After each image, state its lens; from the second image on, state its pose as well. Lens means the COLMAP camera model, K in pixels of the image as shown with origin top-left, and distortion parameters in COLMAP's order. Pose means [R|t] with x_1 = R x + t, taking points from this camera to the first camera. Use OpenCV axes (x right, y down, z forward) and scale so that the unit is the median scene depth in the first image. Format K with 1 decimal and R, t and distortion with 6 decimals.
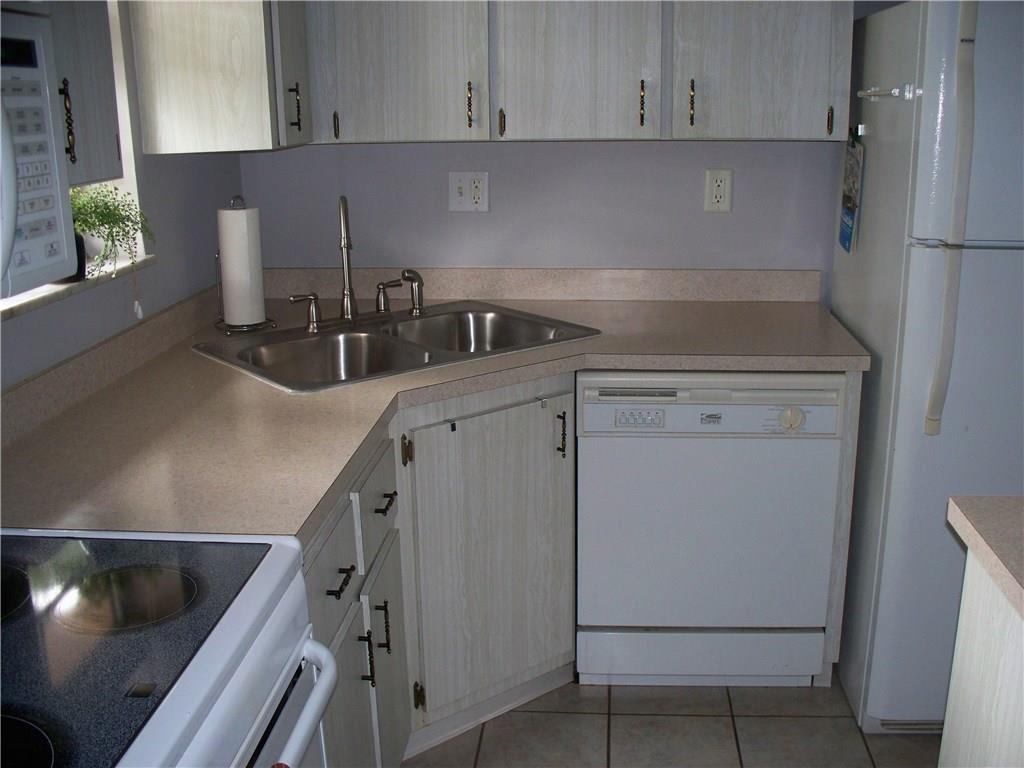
lens RADIAL K [[1063.8, 0, 539.7], [0, 1063.8, 386.8], [0, 0, 1]] dist [-0.191878, 0.200919]
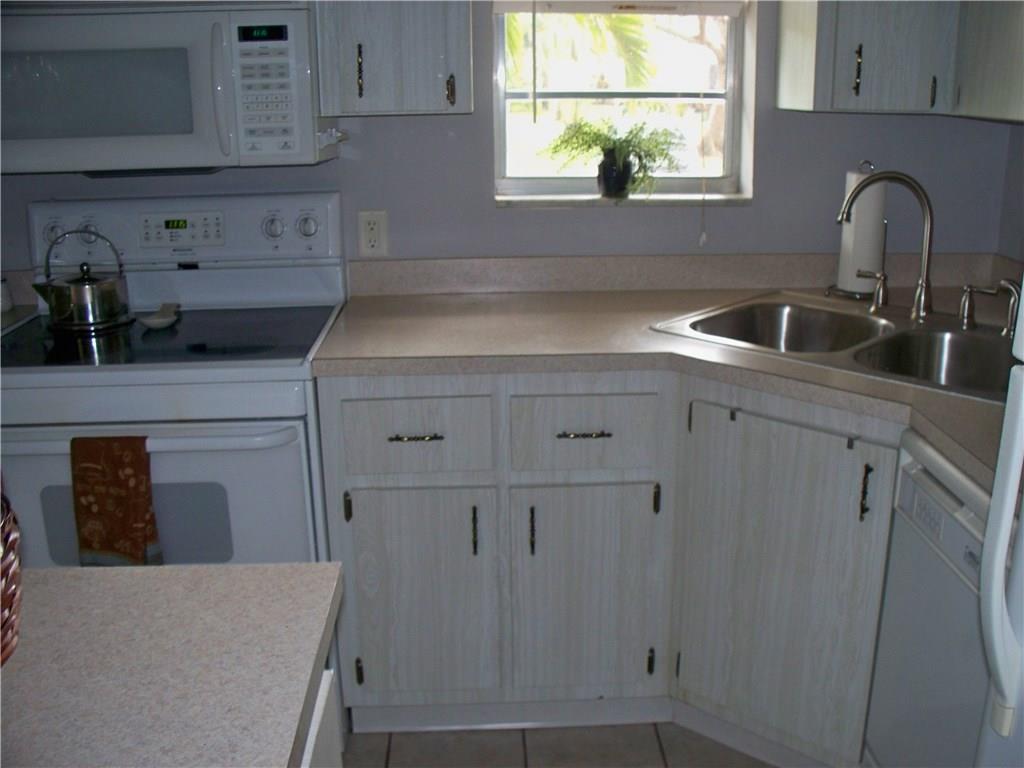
lens RADIAL K [[1063.8, 0, 539.7], [0, 1063.8, 386.8], [0, 0, 1]] dist [-0.191878, 0.200919]
pose [[0.119204, 0.292422, -0.948831, 0.717135], [-0.261013, 0.931261, 0.254215, -0.164985], [0.957947, 0.217354, 0.187336, 0.615665]]
